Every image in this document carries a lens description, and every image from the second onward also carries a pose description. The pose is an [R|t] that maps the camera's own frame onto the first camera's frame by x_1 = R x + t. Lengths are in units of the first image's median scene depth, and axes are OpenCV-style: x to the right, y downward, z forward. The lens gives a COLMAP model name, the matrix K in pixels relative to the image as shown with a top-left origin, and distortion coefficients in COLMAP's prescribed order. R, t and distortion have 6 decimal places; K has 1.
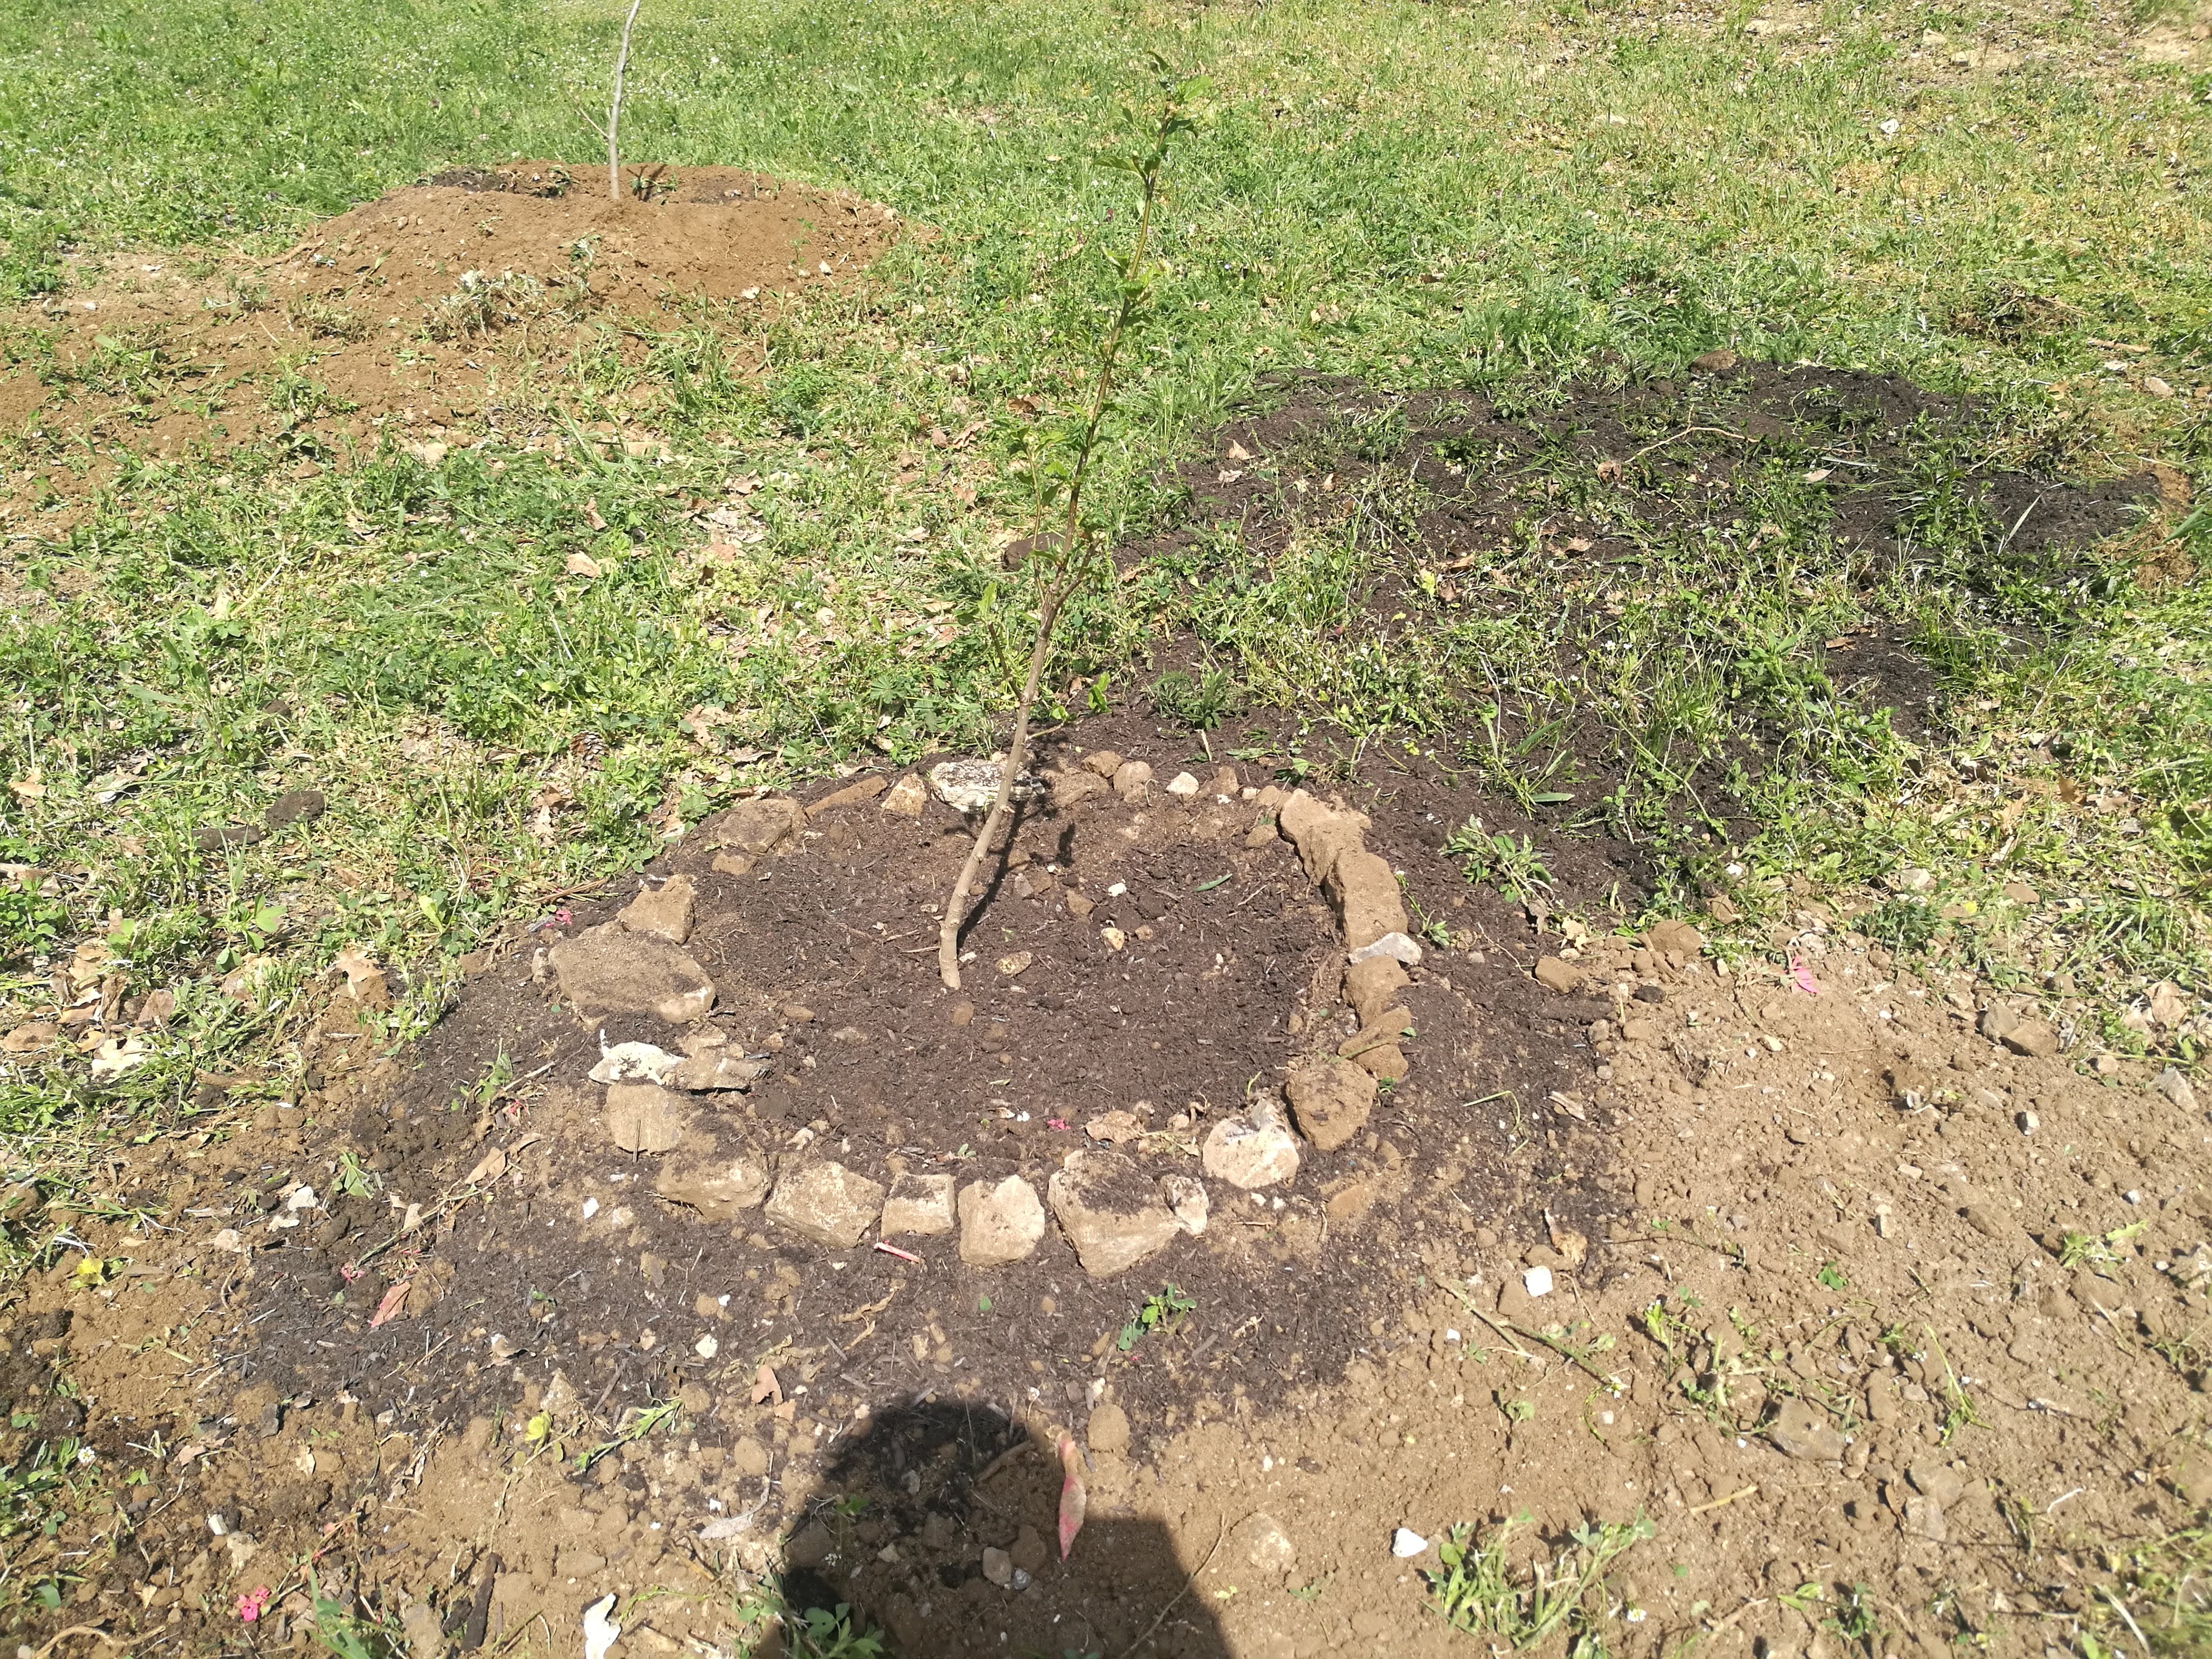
lens RADIAL K [[1732.3, 0, 1100.6], [0, 1732.3, 831.1], [0, 0, 1]] dist [-0.015849, 0.027753]
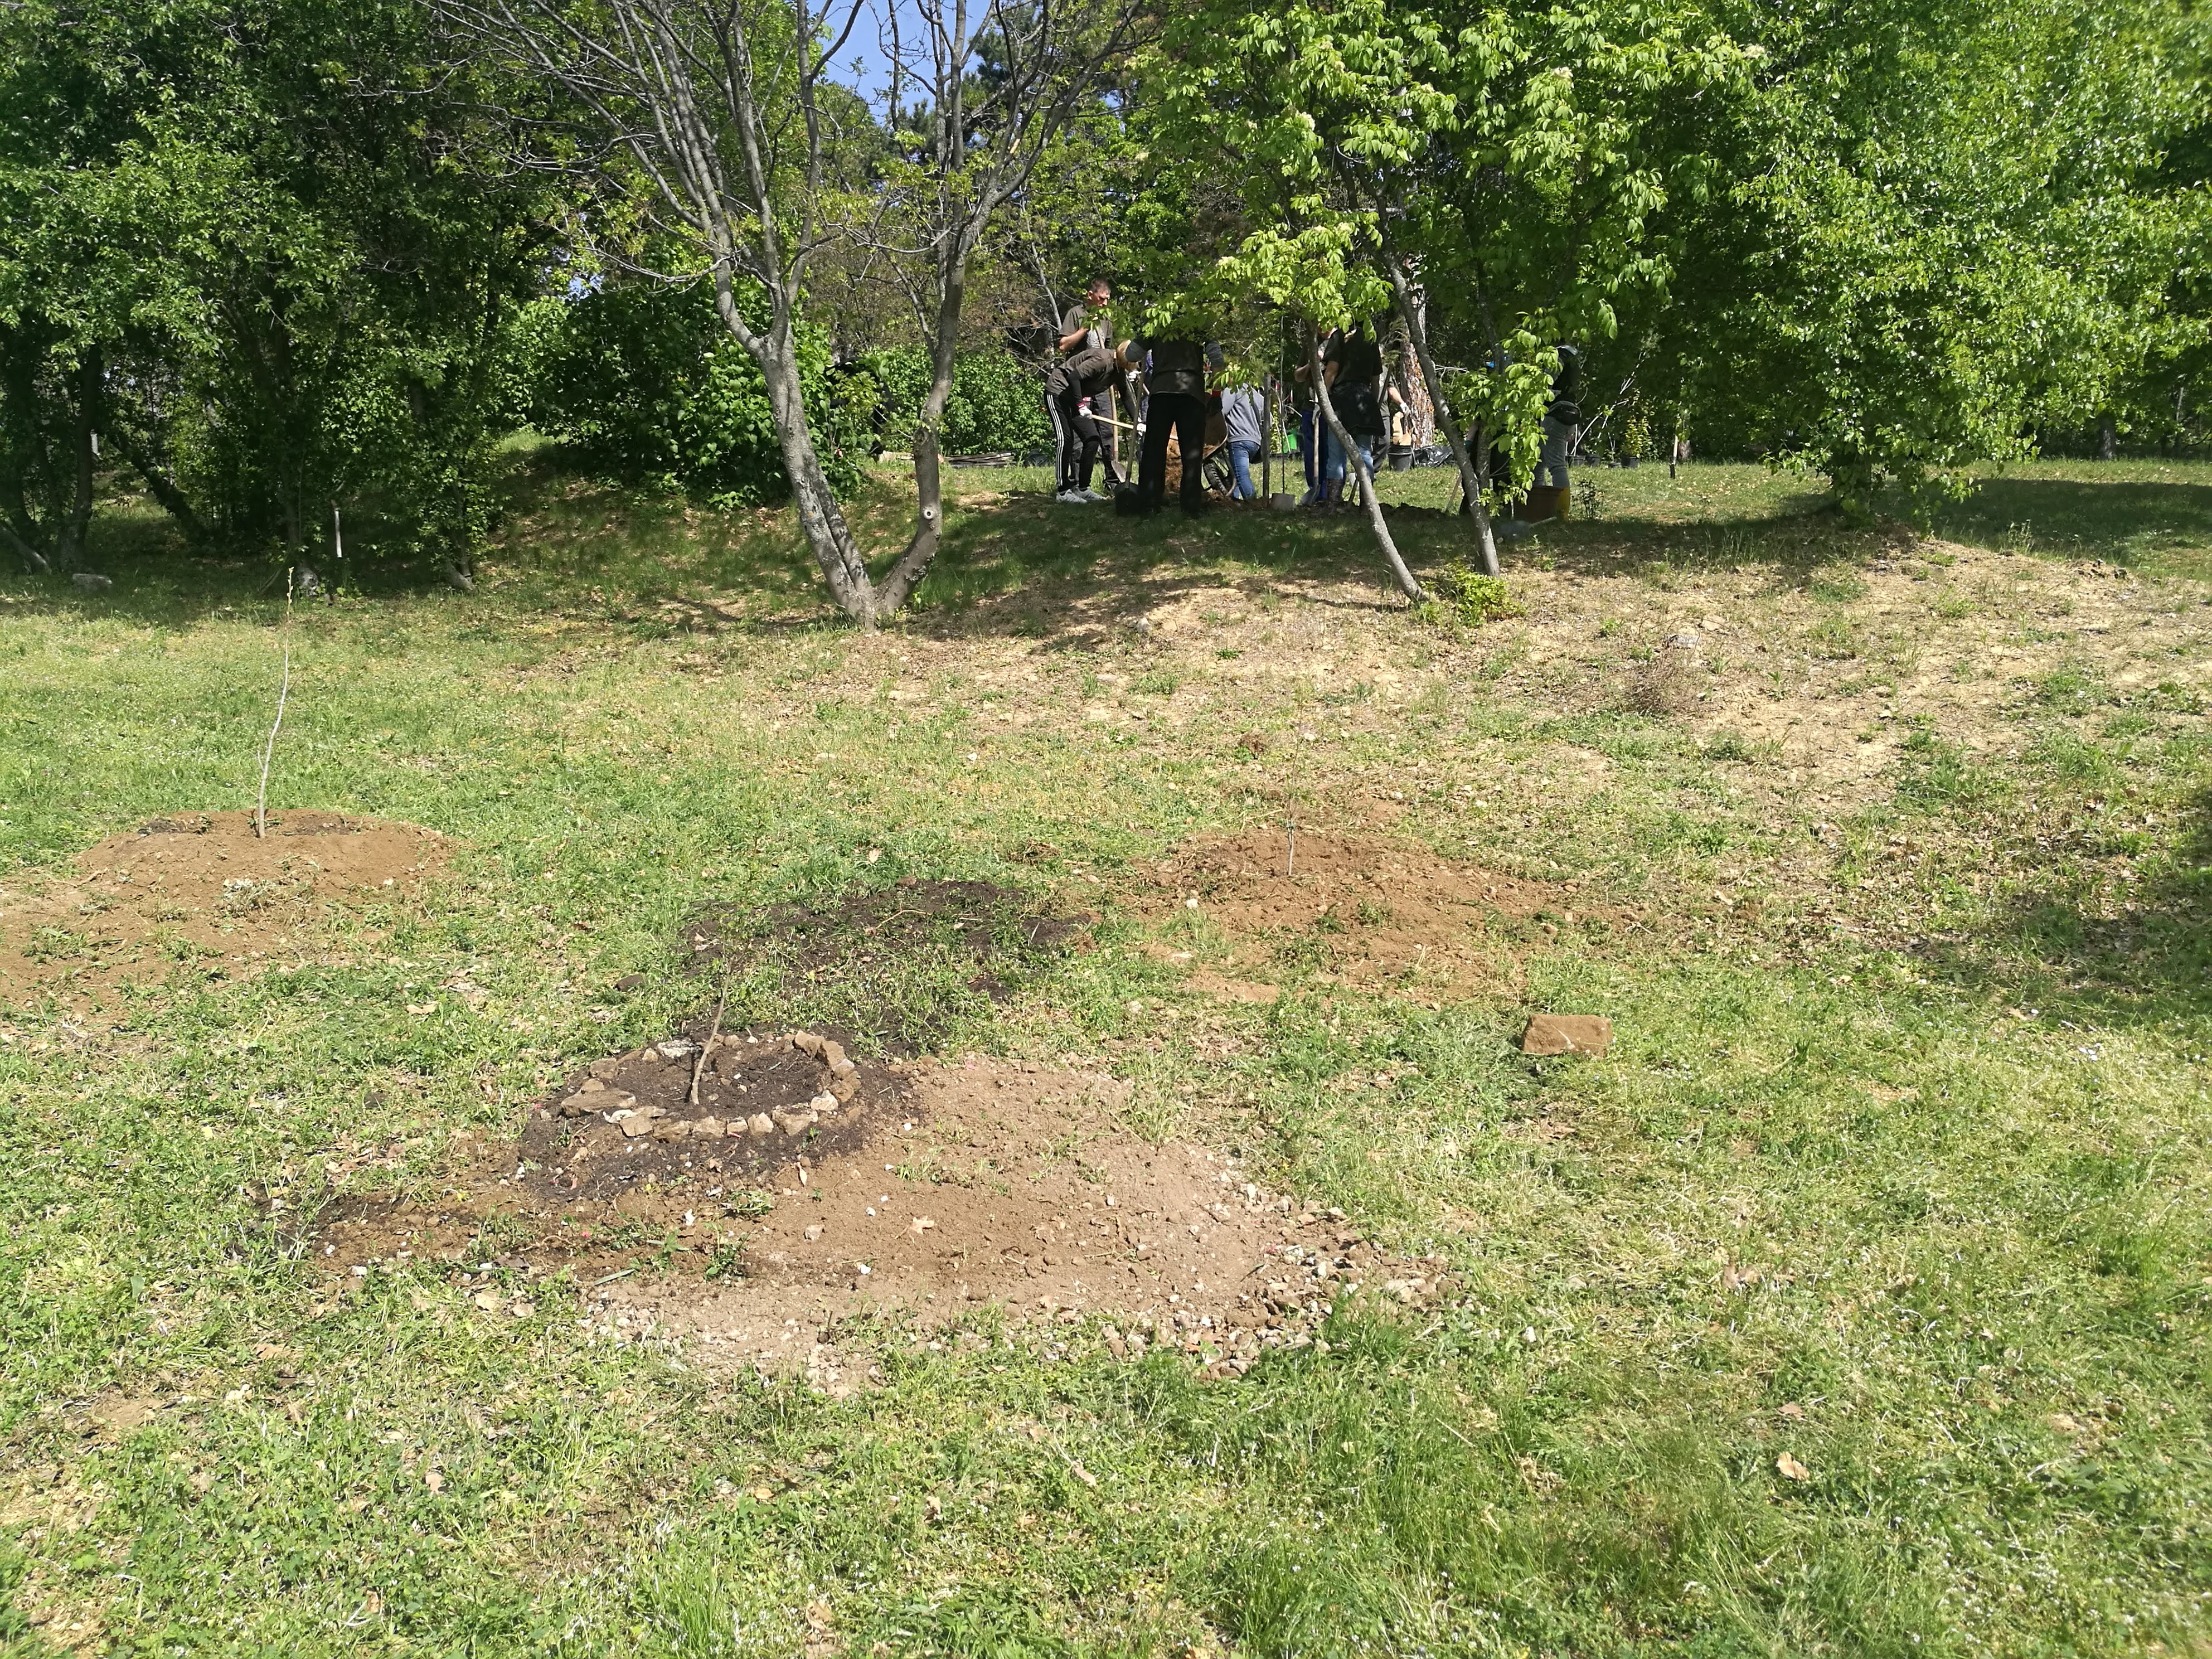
lens RADIAL K [[1732.3, 0, 1105.1], [0, 1732.3, 830.0], [0, 0, 1]] dist [-0.015849, 0.027753]
pose [[0.896450, -0.054486, 0.439782, -0.431422], [0.184957, 0.947843, -0.259587, 0.319441], [-0.402700, 0.314047, 0.859771, -1.139272]]
